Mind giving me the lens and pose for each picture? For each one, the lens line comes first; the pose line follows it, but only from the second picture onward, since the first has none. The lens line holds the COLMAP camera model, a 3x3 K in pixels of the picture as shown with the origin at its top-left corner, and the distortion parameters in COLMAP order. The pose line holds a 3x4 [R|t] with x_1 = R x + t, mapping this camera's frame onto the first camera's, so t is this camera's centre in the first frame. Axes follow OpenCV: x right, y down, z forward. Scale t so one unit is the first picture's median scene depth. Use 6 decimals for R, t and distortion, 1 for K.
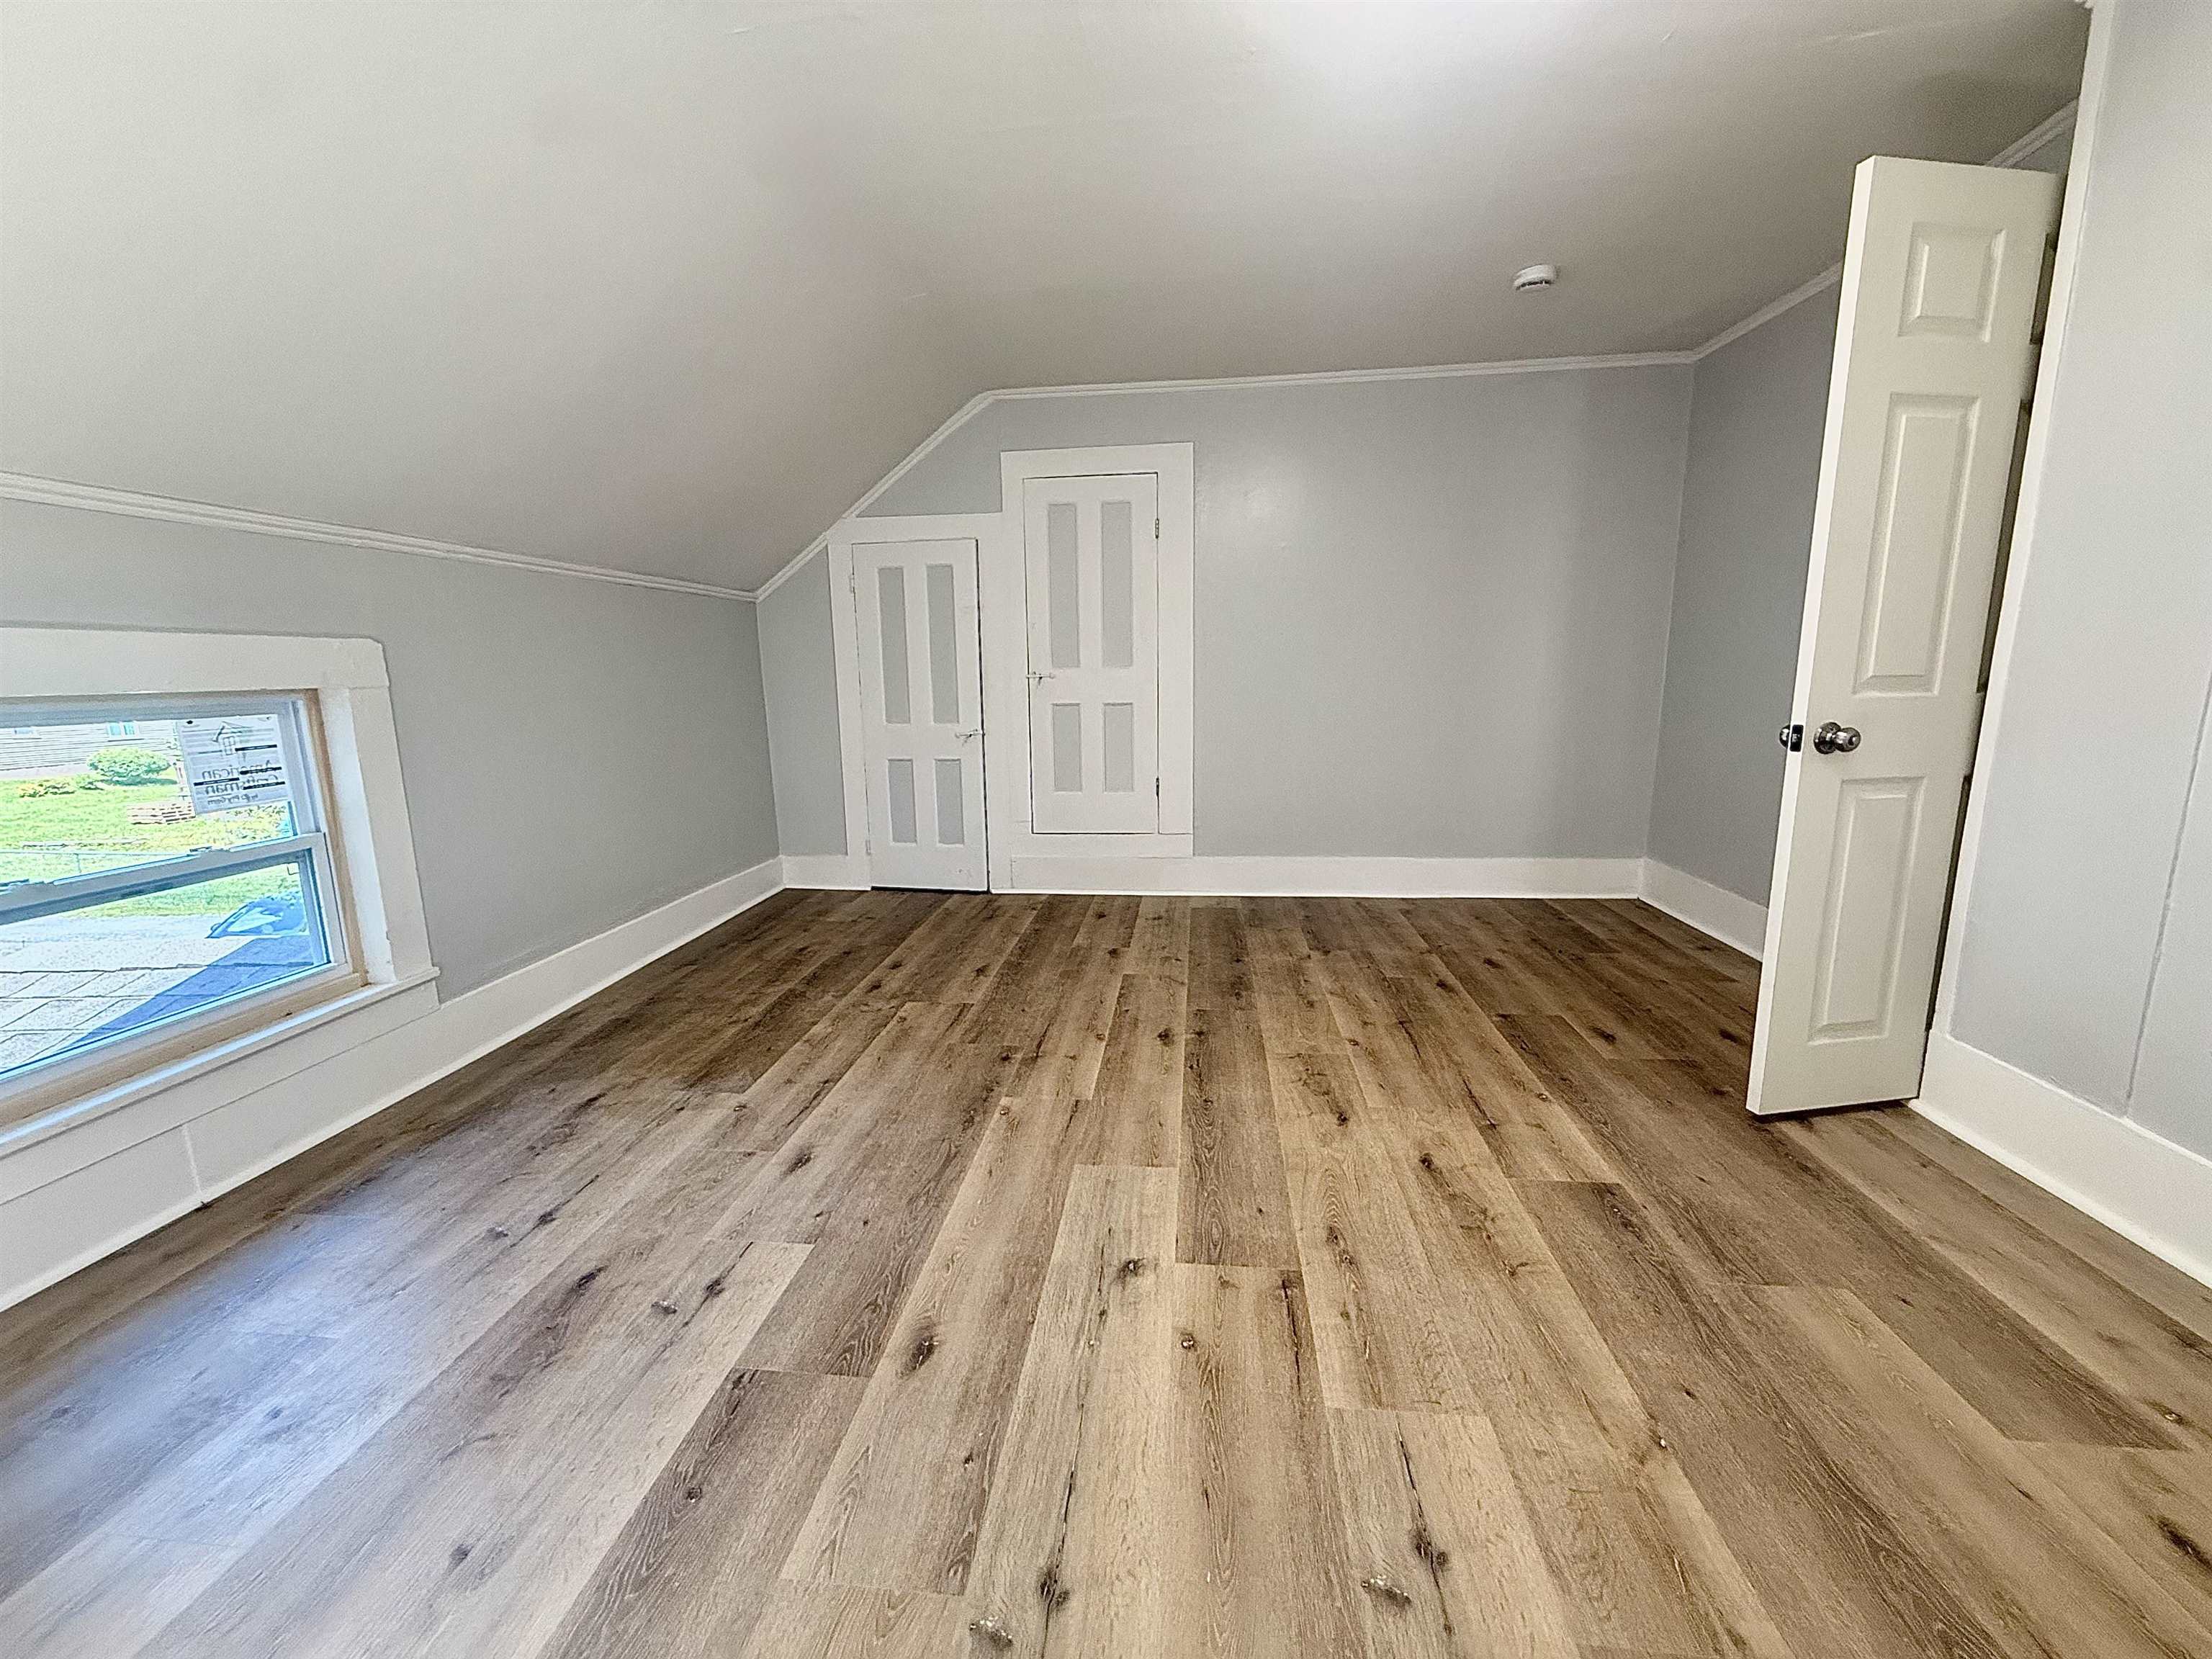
lens RADIAL K [[880.1, 0, 1099.6], [0, 880.1, 830.7], [0, 0, 1]] dist [0.002730, -0.000221]
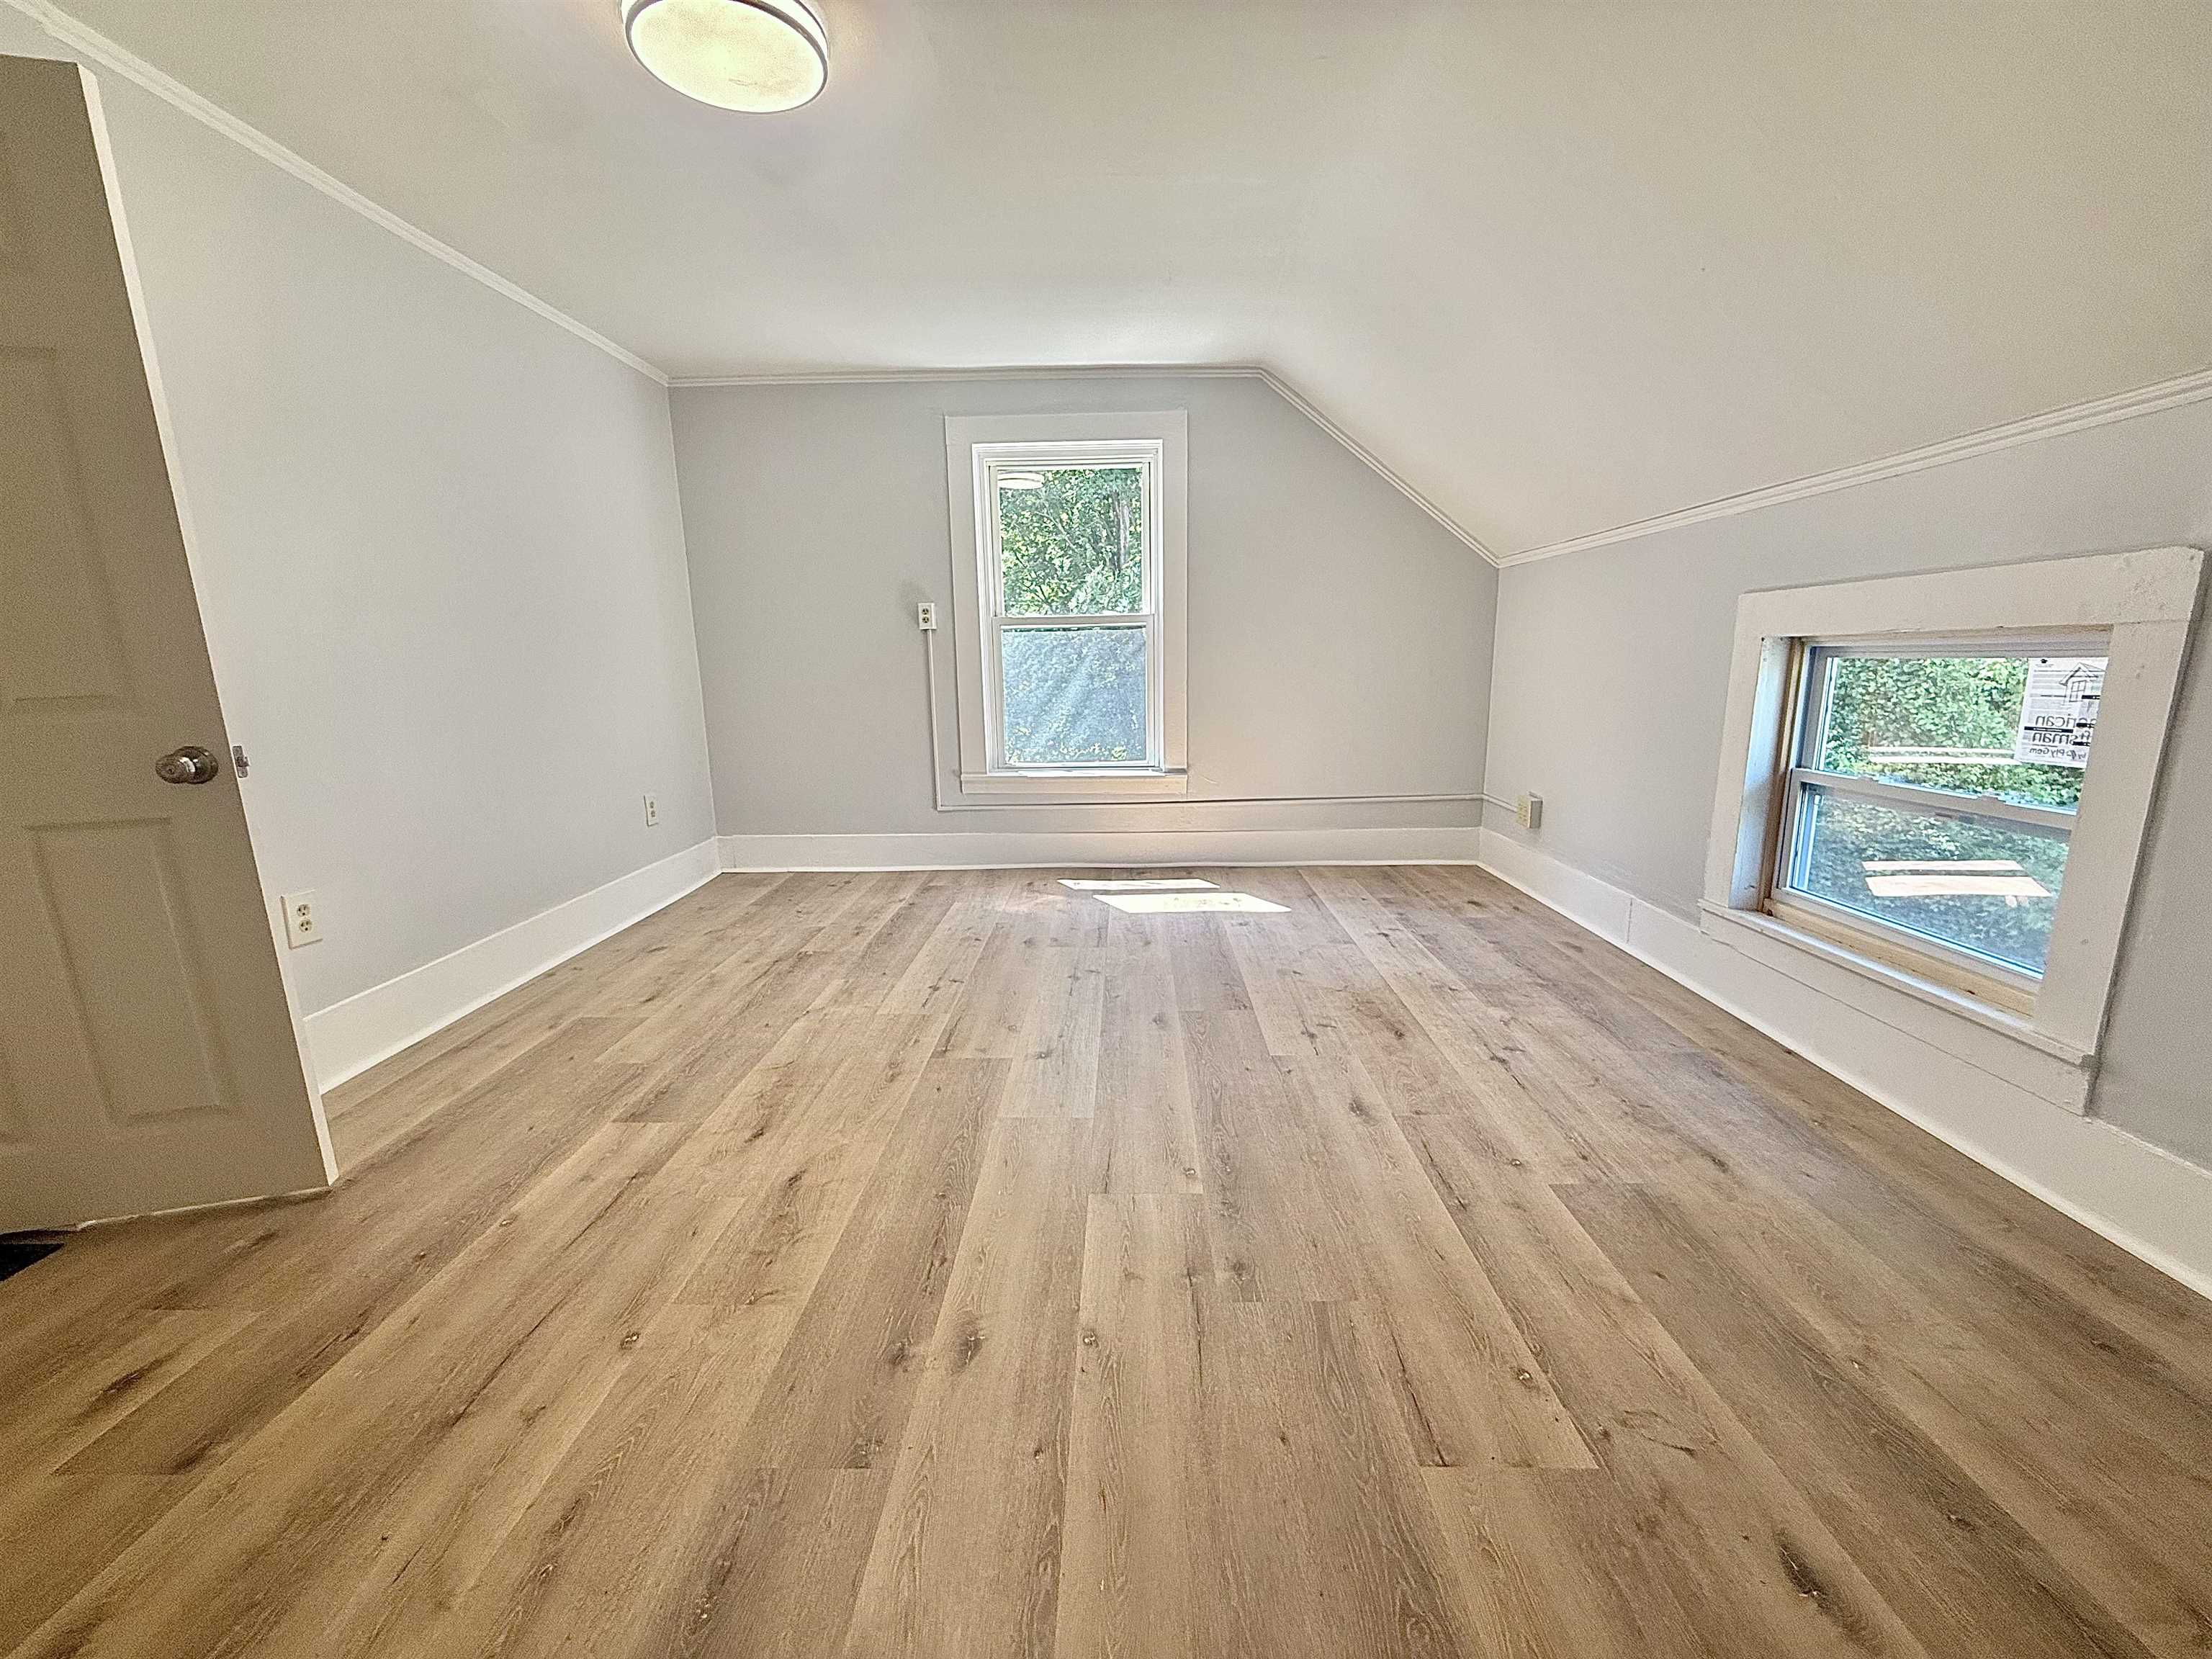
lens RADIAL K [[880.1, 0, 1102.6], [0, 880.1, 830.9], [0, 0, 1]] dist [0.002730, -0.000221]
pose [[-0.995509, 0.058742, -0.074237, 0.018828], [0.027579, 0.930141, 0.366167, -0.300404], [0.090561, 0.362475, -0.927583, 1.705606]]
